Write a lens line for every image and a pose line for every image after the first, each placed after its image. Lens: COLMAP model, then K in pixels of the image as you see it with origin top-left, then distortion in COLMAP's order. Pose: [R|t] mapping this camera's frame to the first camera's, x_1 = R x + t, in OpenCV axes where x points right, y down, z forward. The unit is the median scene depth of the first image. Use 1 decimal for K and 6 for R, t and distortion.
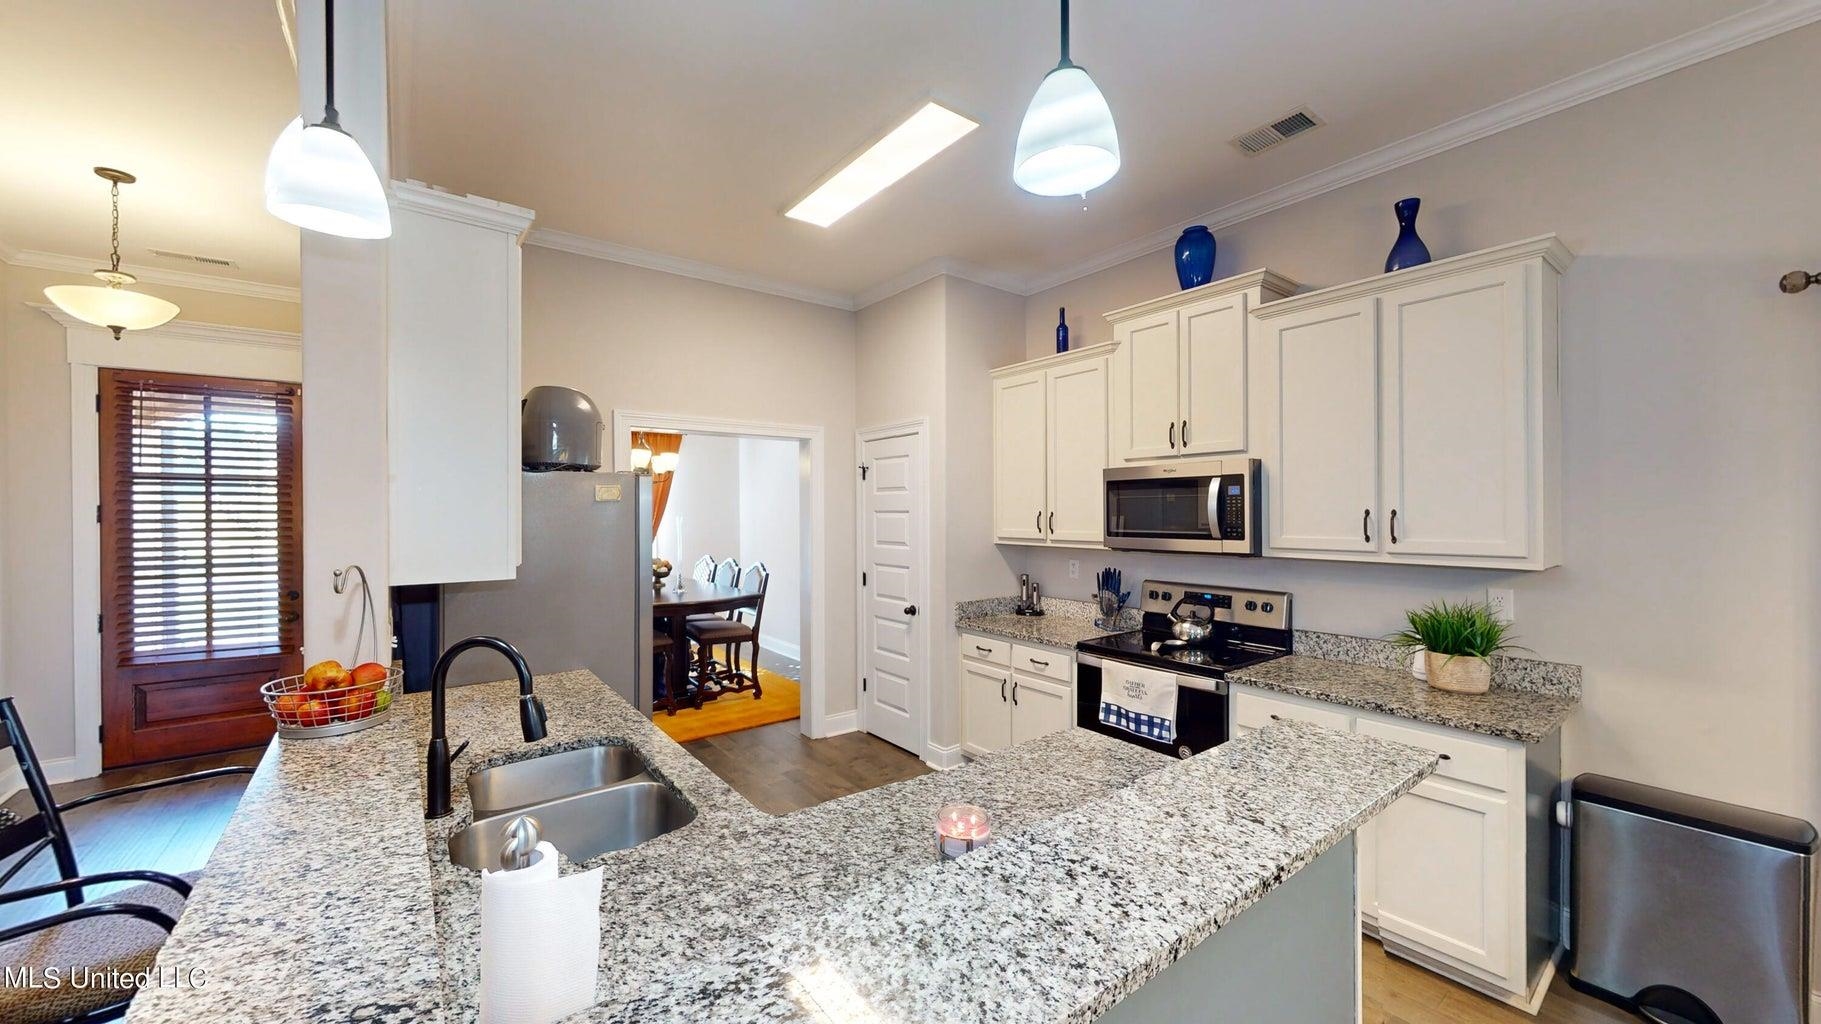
lens RADIAL K [[669.6, 0, 913.4], [0, 669.6, 516.1], [0, 0, 1]] dist [-0.001573, -0.000168]
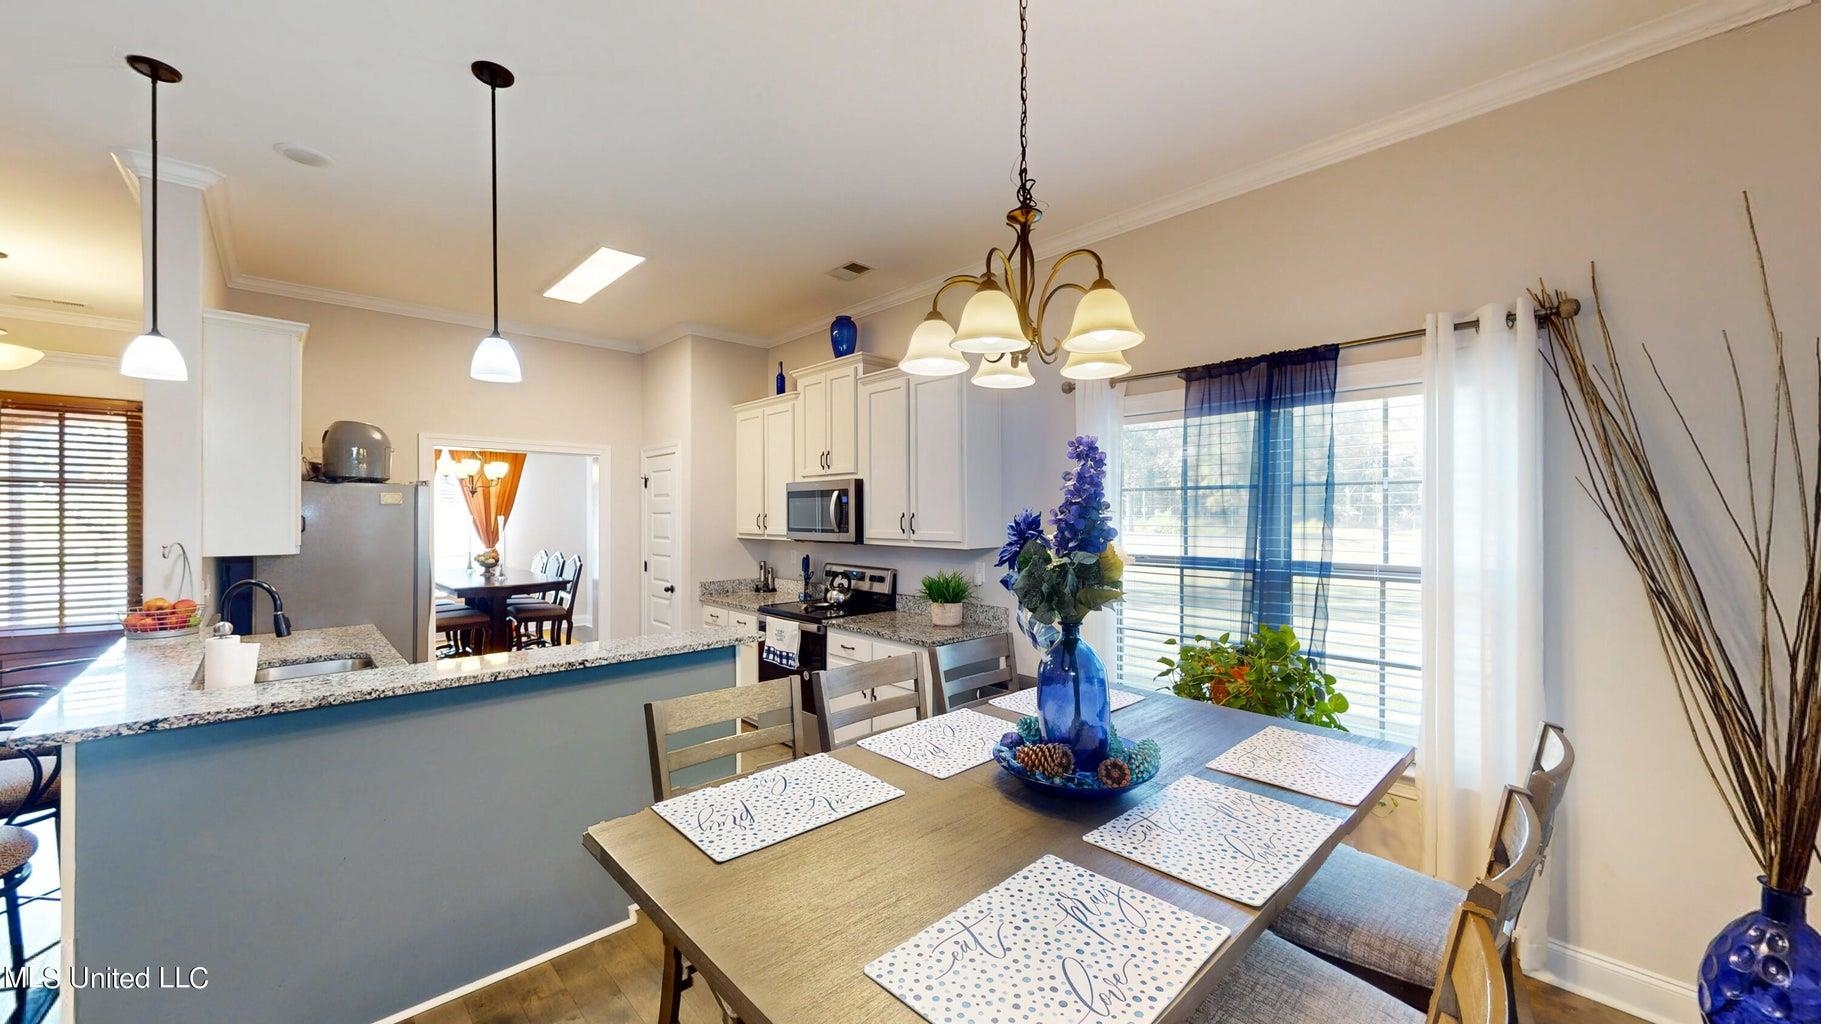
lens RADIAL K [[673.2, 0, 916.5], [0, 673.2, 515.0], [0, 0, 1]] dist [-0.000707, 0.000255]
pose [[0.994582, 0.004639, 0.103850, 0.428184], [-0.004137, 0.999979, -0.005051, 0.002509], [-0.103872, 0.004594, 0.994580, -0.448065]]
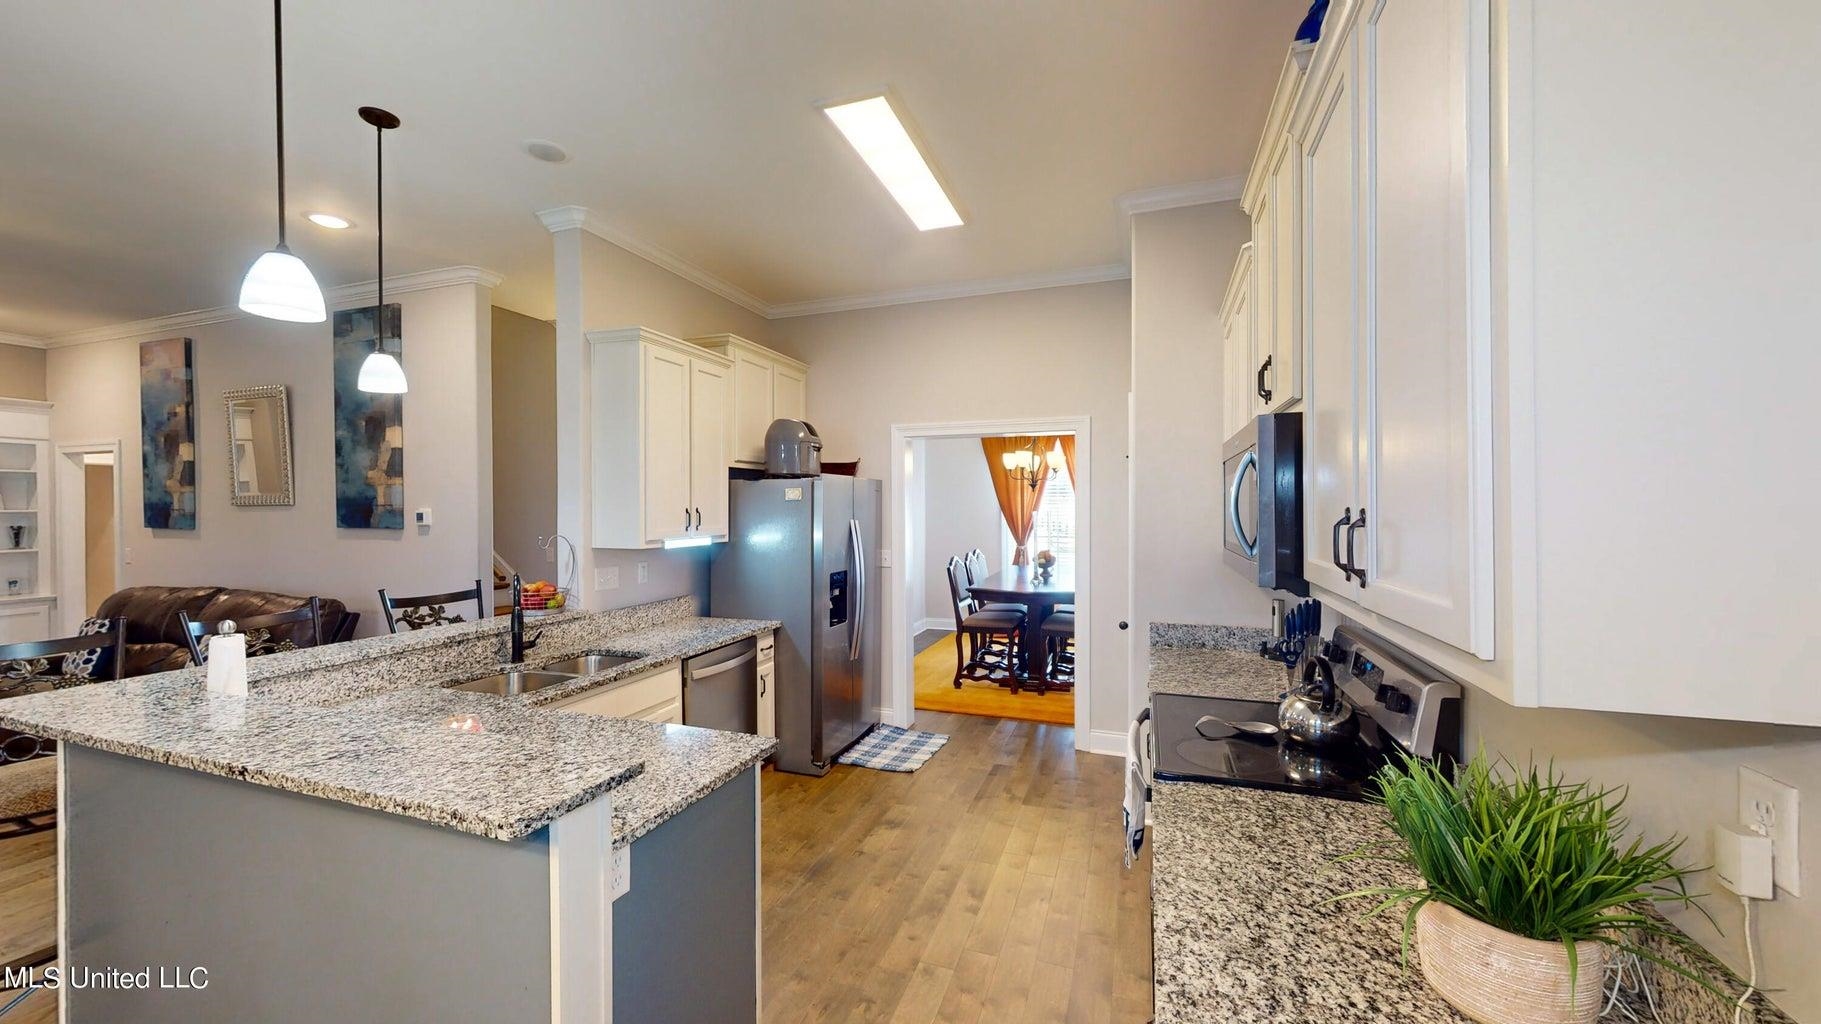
lens RADIAL K [[678.8, 0, 910.5], [0, 678.8, 512.0], [0, 0, 1]] dist [0.011084, -0.000040]
pose [[0.535503, 0.008457, -0.844491, 0.719448], [-0.003657, 0.999964, 0.007696, -0.007867], [0.844526, -0.001033, 0.535514, 0.403781]]
